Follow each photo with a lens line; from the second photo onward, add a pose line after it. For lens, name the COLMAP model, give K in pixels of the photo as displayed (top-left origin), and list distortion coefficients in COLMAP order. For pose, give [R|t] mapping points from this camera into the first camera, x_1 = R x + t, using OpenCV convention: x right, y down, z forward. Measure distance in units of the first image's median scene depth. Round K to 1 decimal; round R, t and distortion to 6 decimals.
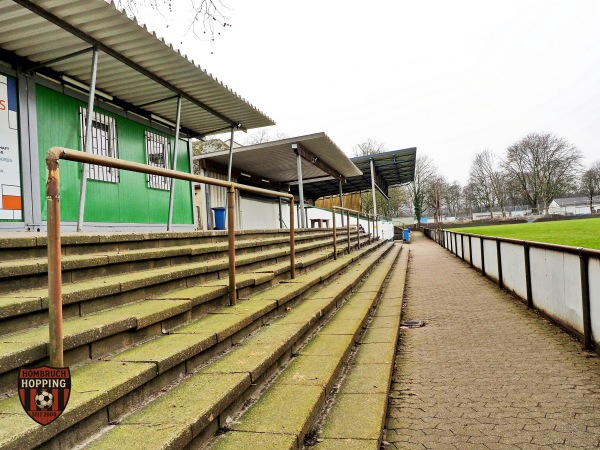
lens RADIAL K [[442.6, 0, 299.7], [0, 442.6, 214.6], [0, 0, 1]] dist [-0.031940, 0.002033]
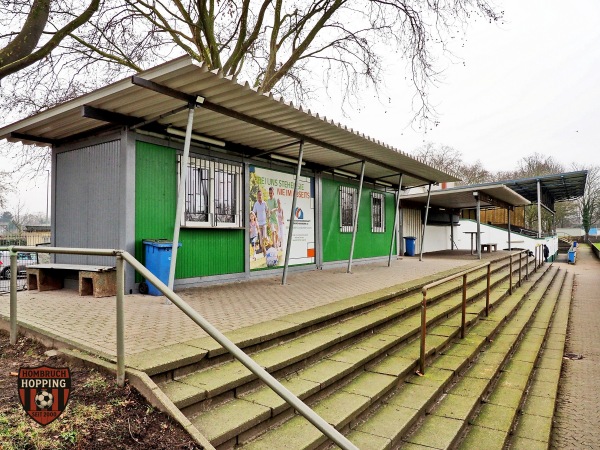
lens RADIAL K [[442.6, 0, 299.7], [0, 442.6, 214.6], [0, 0, 1]] dist [-0.031940, 0.002033]
pose [[0.948164, 0.046531, -0.314357, -0.128938], [-0.035571, 0.998546, 0.040515, -0.186513], [0.315785, -0.027233, 0.948440, -0.486162]]
